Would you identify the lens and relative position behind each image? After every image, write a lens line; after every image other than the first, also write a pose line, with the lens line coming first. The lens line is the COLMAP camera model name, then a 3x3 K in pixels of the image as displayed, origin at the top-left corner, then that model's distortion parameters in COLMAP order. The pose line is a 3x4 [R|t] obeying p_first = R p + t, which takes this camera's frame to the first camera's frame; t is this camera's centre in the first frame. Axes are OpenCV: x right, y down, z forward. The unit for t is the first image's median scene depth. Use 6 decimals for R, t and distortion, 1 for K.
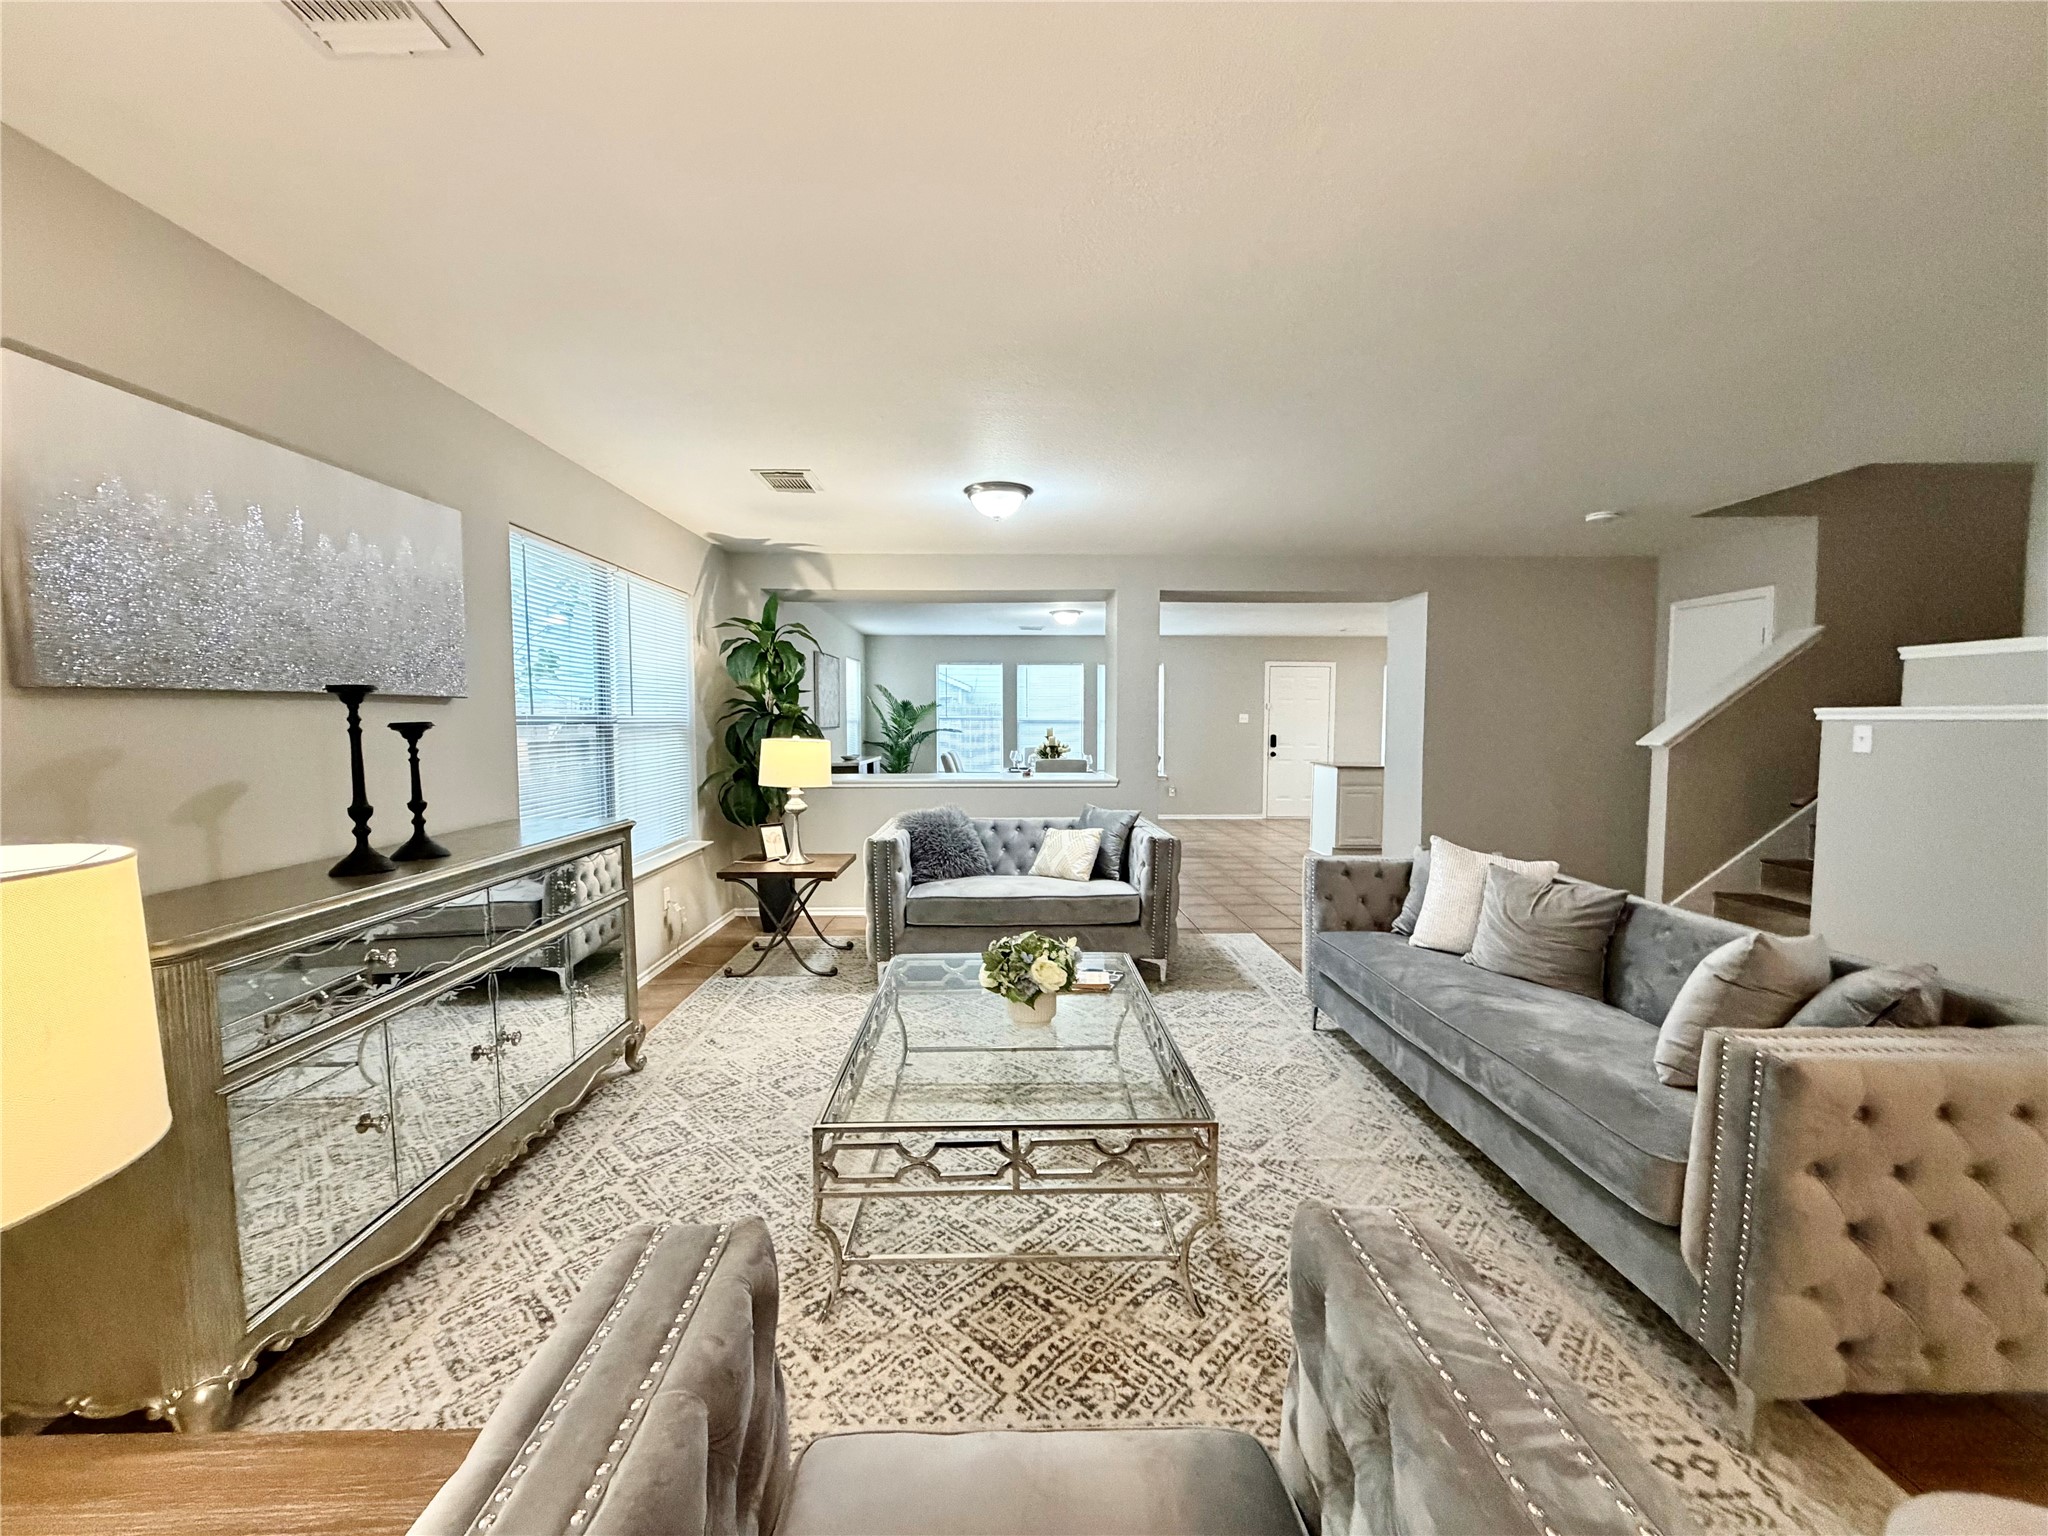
lens RADIAL K [[812.8, 0, 1018.6], [0, 812.8, 767.2], [0, 0, 1]] dist [-0.000499, 0.000053]
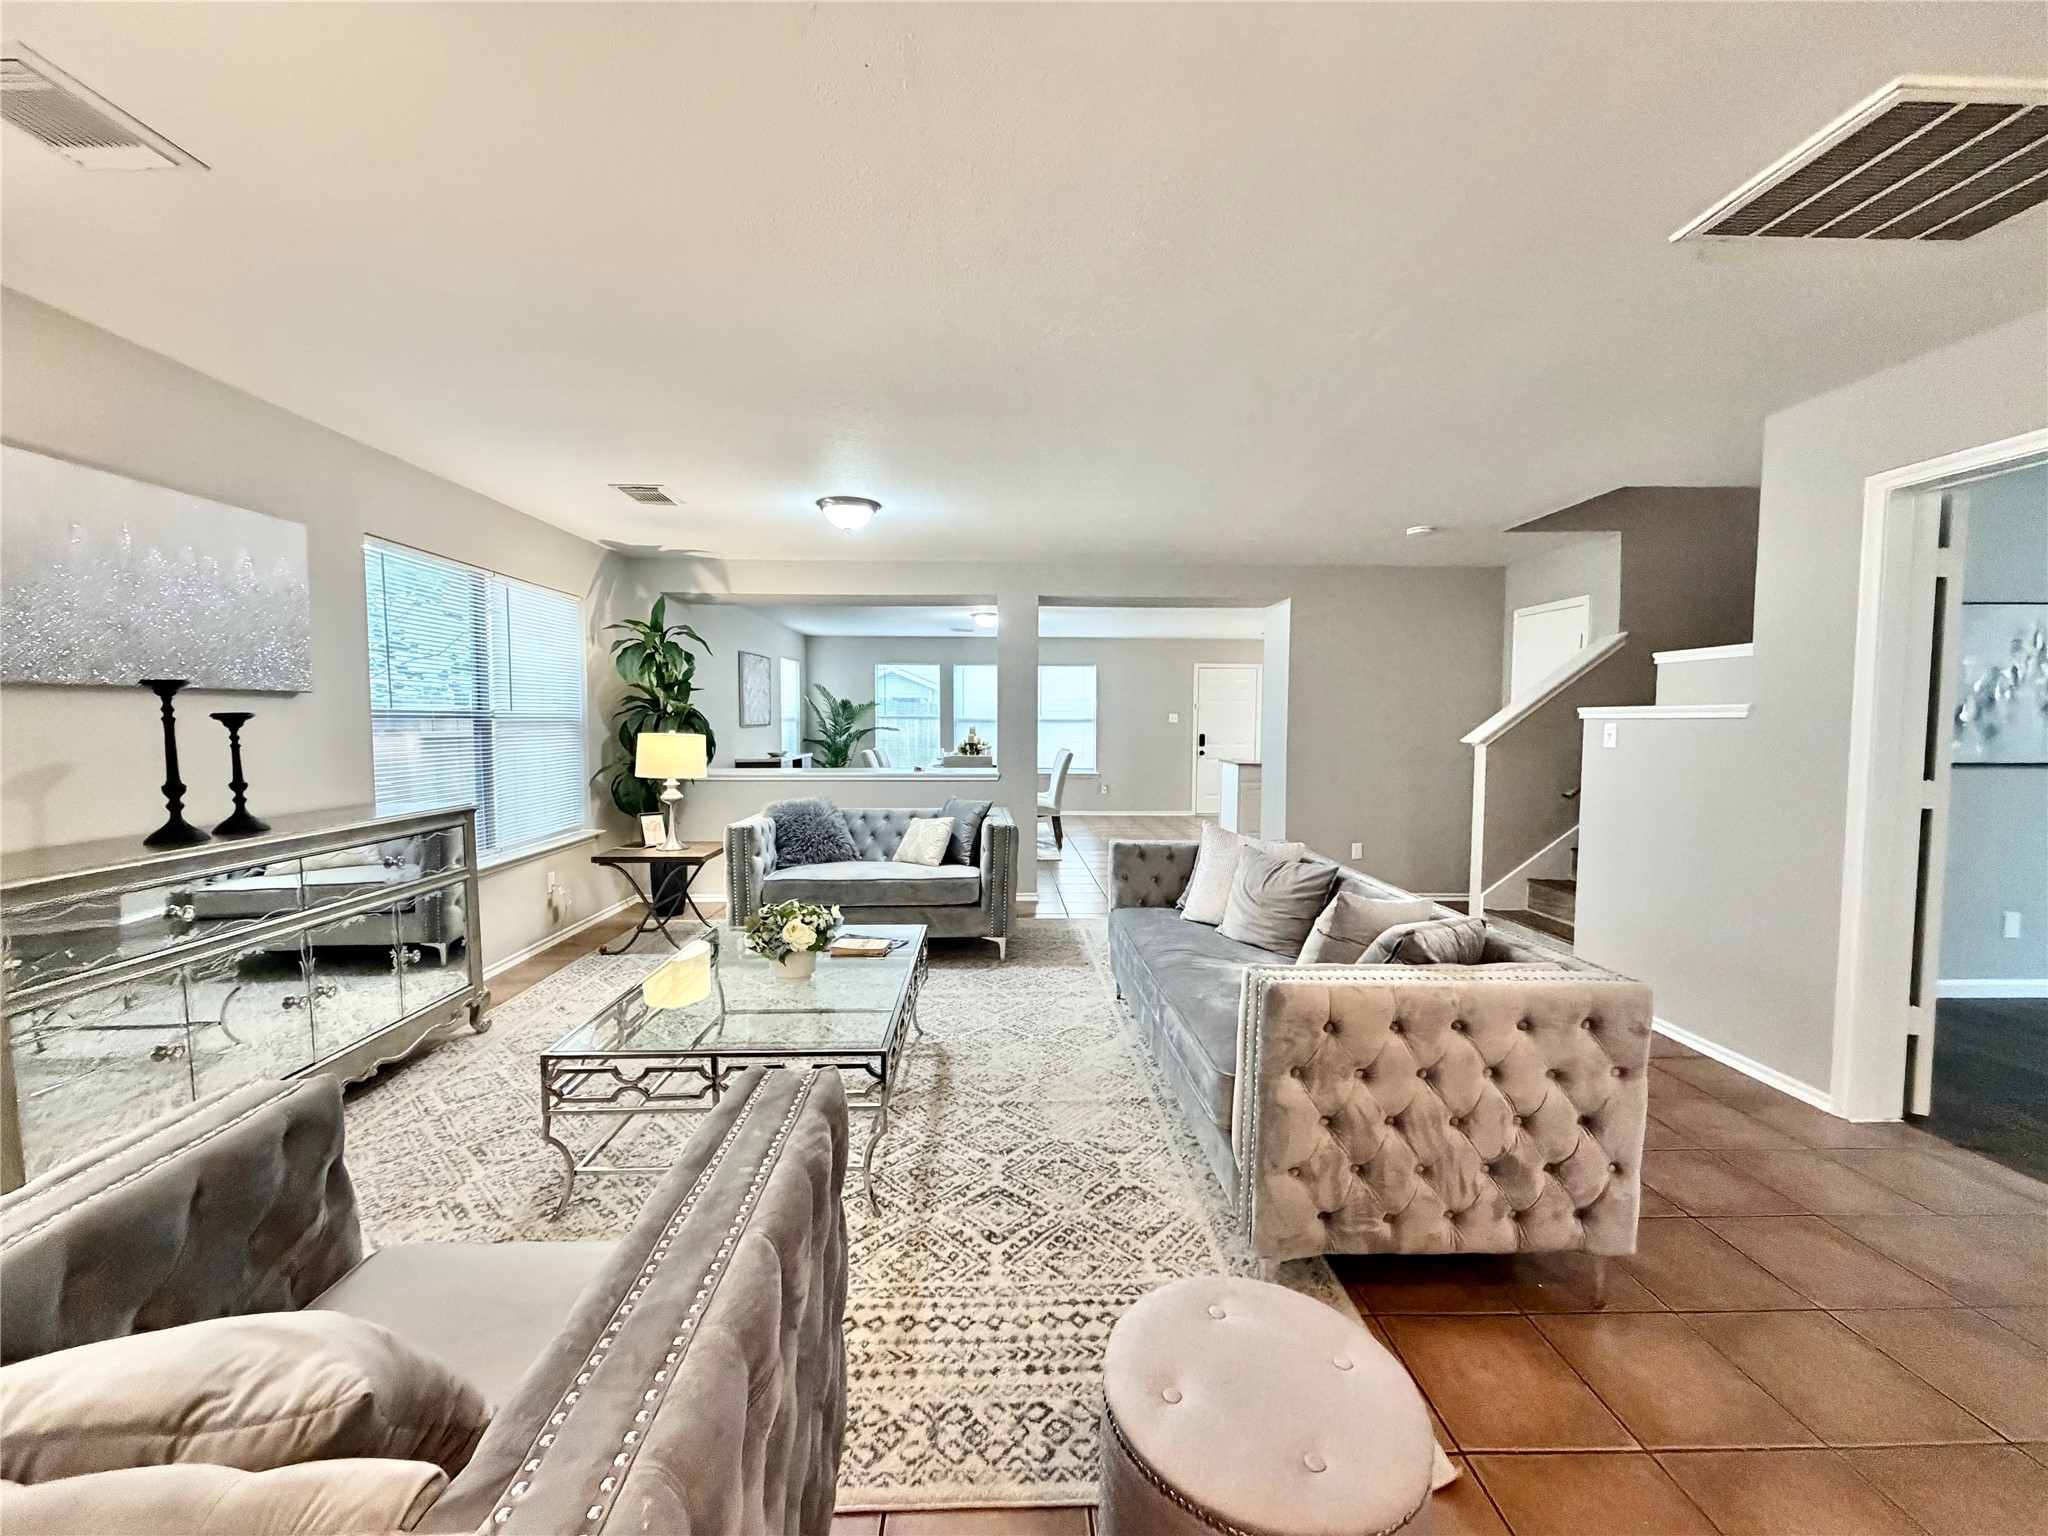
lens RADIAL K [[812.8, 0, 1018.6], [0, 812.8, 767.2], [0, 0, 1]] dist [-0.000499, 0.000053]
pose [[0.999925, 0.002949, 0.011910, 0.189765], [-0.002942, 0.999995, -0.000680, 0.010263], [-0.011912, 0.000644, 0.999929, -0.084927]]
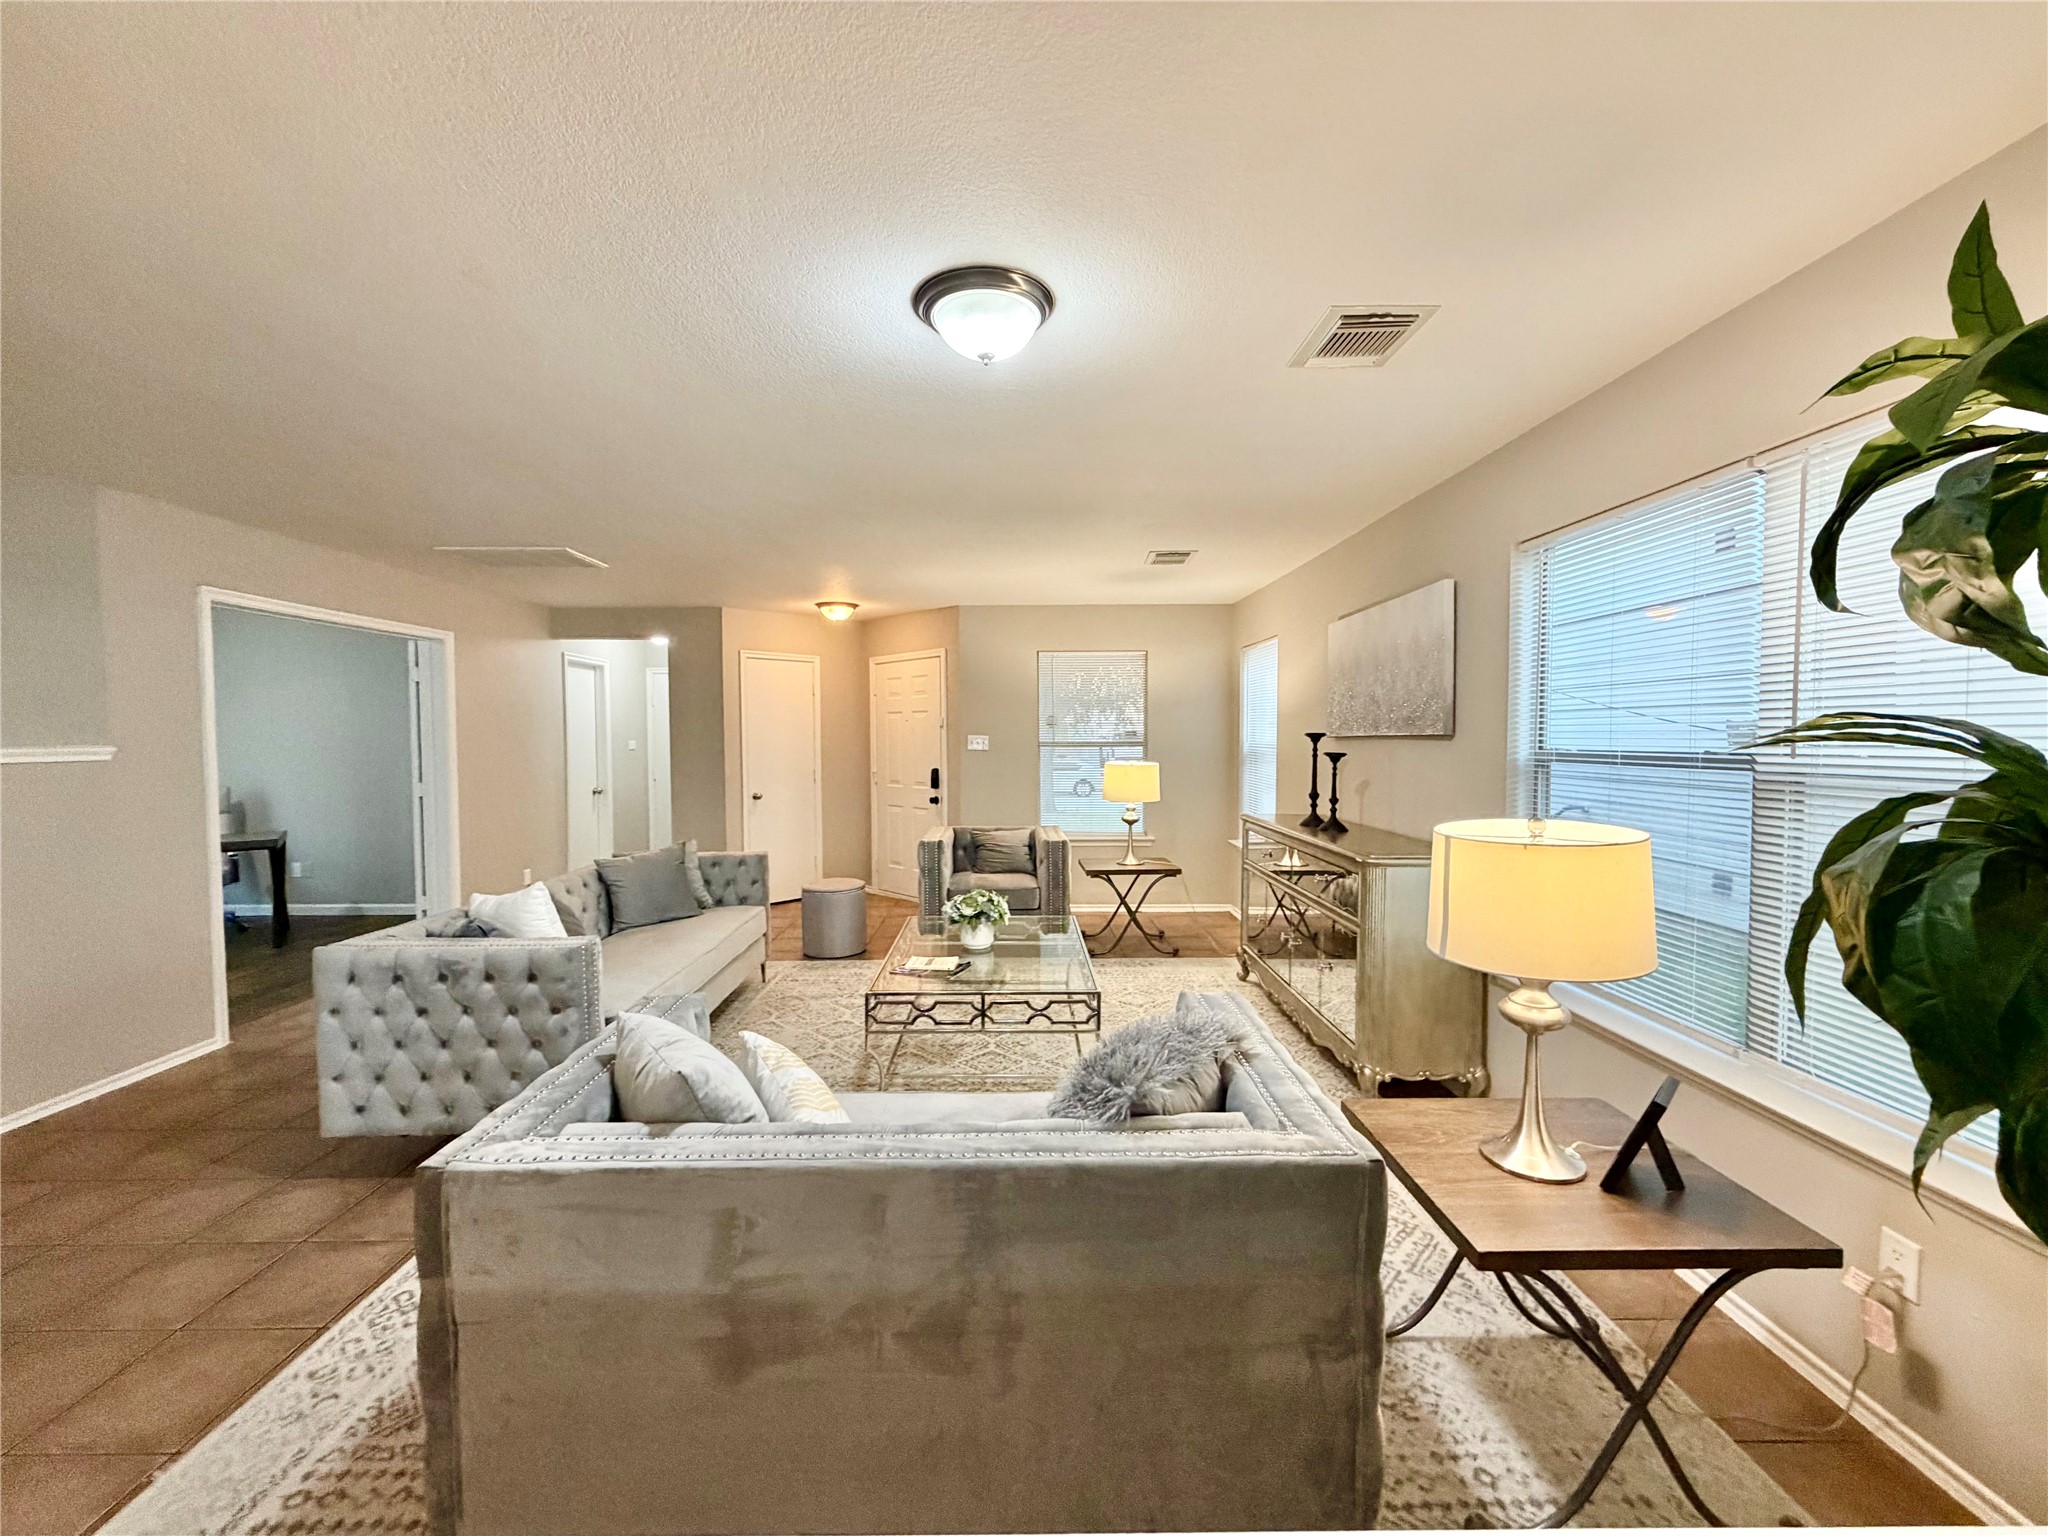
lens RADIAL K [[812.8, 0, 1018.6], [0, 812.8, 767.2], [0, 0, 1]] dist [-0.000499, 0.000053]
pose [[-0.999952, -0.001180, 0.009763, -0.051996], [-0.000222, 0.995224, 0.097615, -0.105617], [-0.009831, 0.097608, -0.995176, 1.505403]]
